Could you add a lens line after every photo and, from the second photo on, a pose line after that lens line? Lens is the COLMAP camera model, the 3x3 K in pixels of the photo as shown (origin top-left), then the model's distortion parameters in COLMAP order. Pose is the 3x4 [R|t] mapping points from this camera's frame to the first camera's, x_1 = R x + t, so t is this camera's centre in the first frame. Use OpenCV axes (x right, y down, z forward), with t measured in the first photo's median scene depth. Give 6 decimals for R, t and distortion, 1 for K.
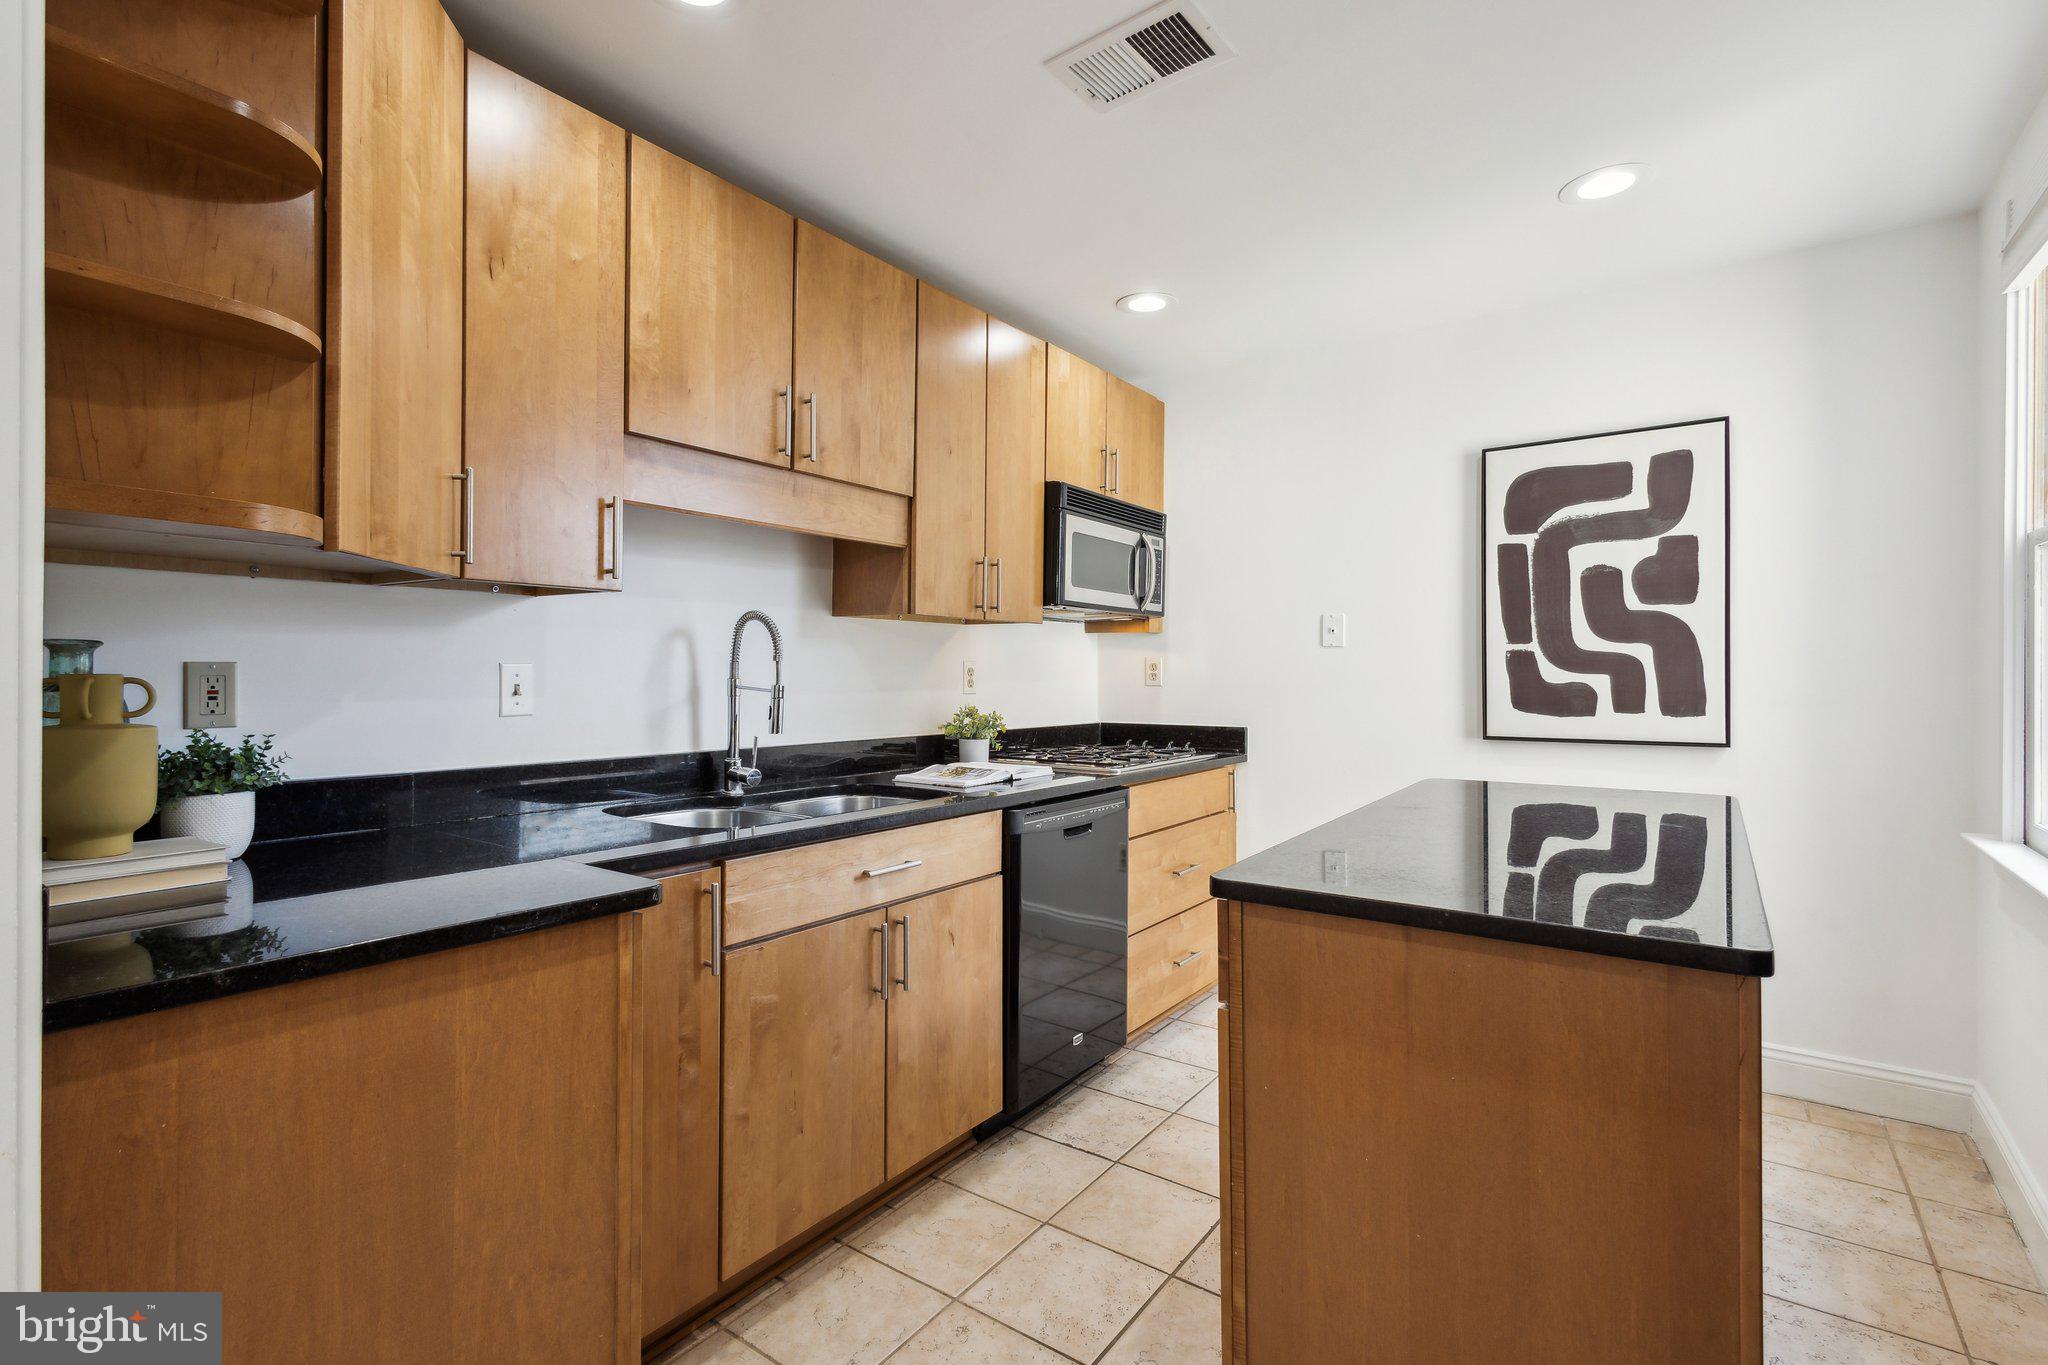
lens RADIAL K [[950.5, 0, 1023.0], [0, 950.5, 678.0], [0, 0, 1]] dist [0.014672, -0.002214]
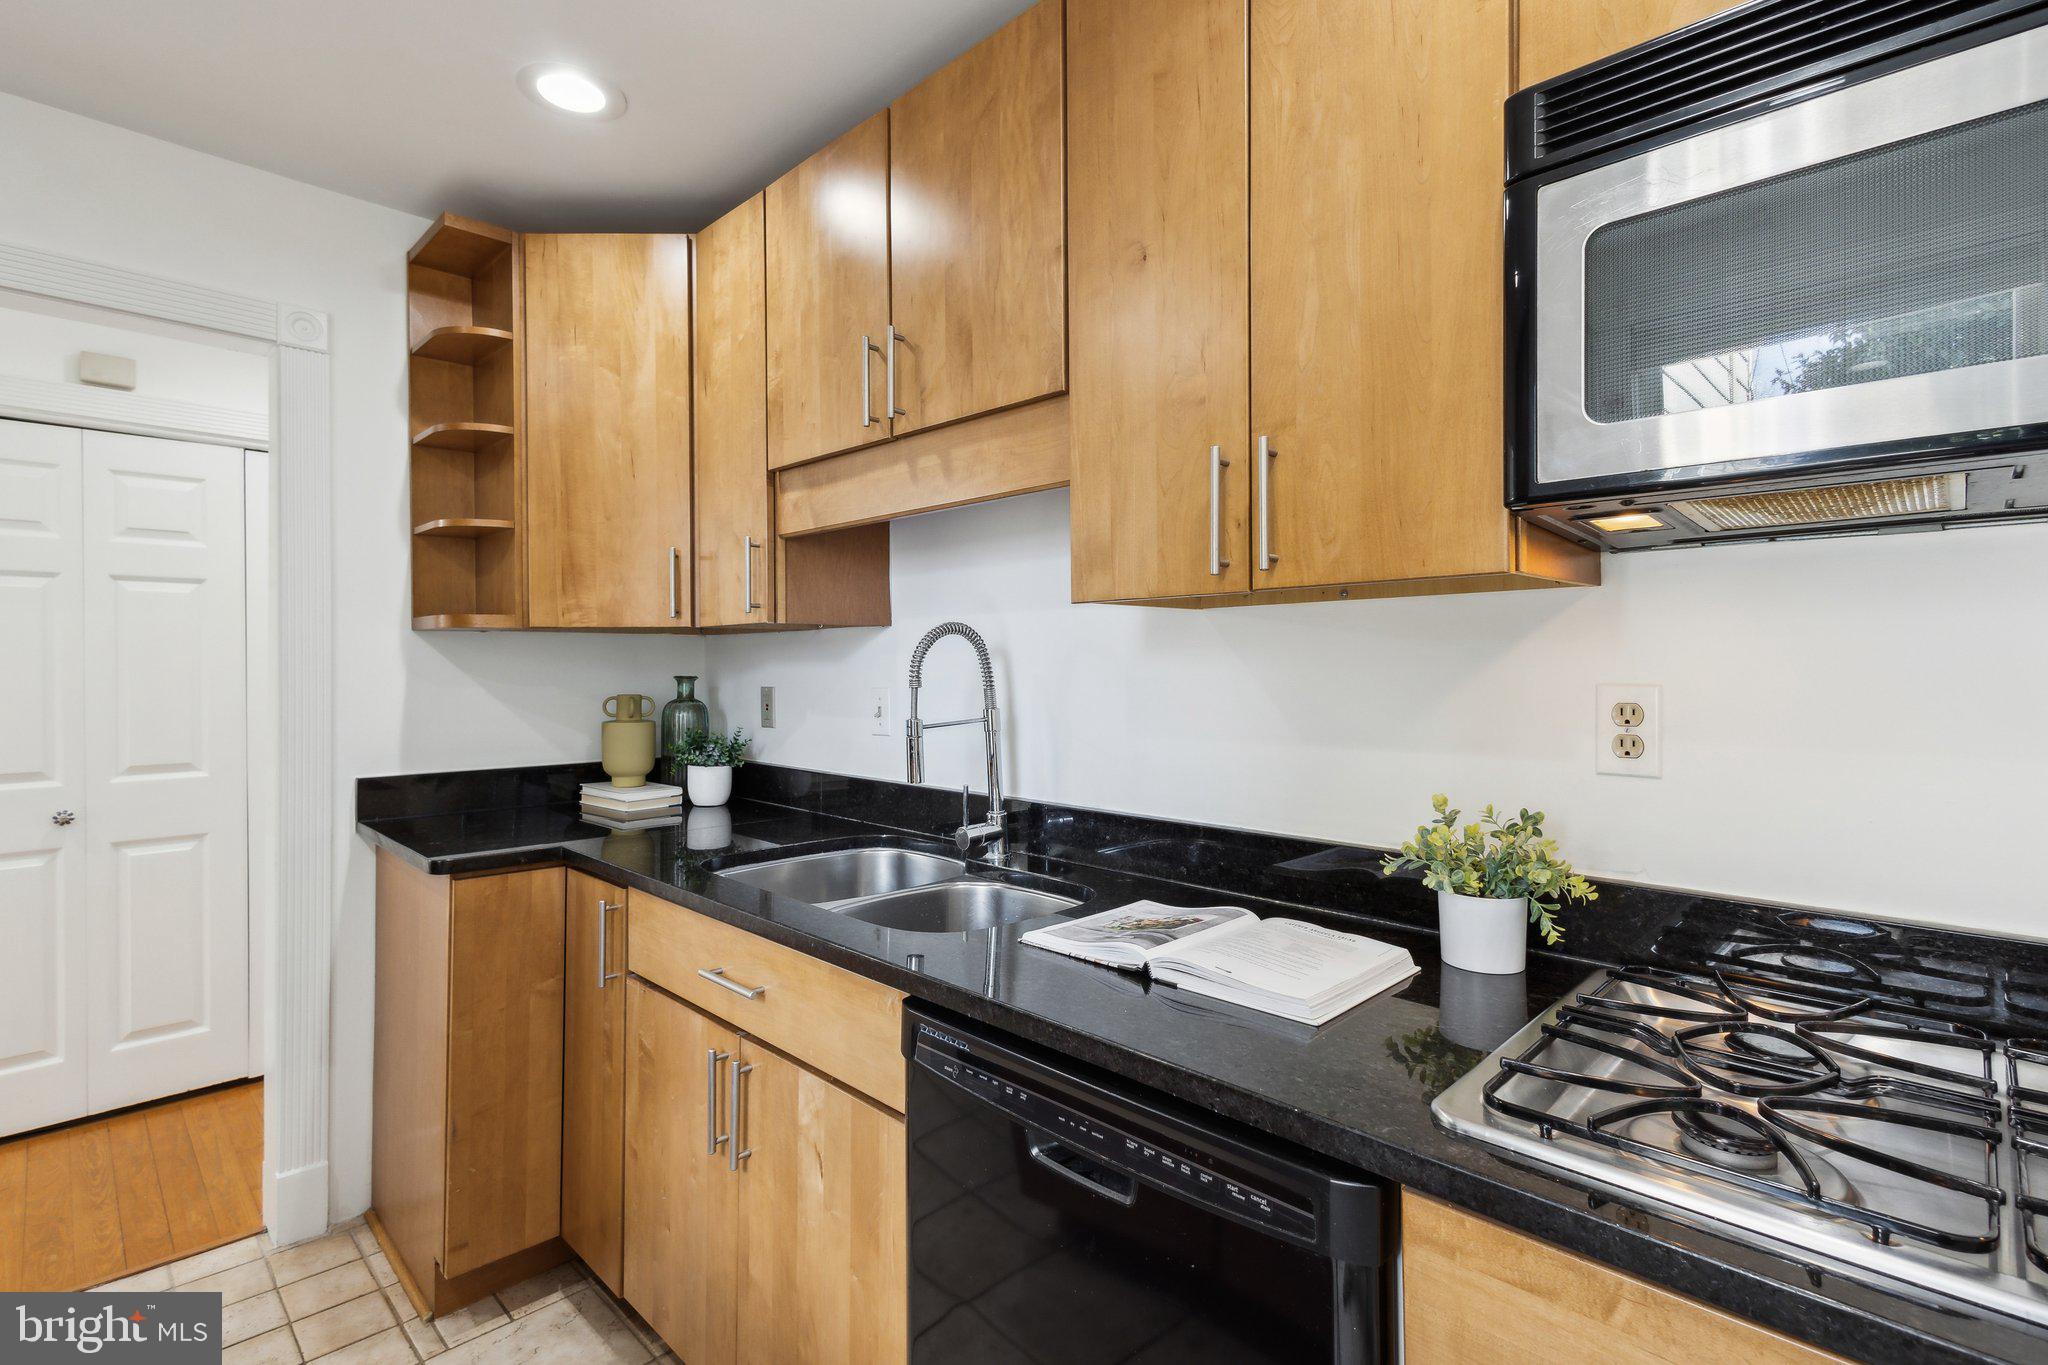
lens RADIAL K [[950.5, 0, 1024.7], [0, 950.5, 666.4], [0, 0, 1]] dist [0.014672, -0.002214]
pose [[-0.150410, -0.001541, -0.988622, 0.475087], [-0.003418, 0.999994, -0.001039, -0.033125], [0.988618, 0.003222, -0.150415, 1.167507]]
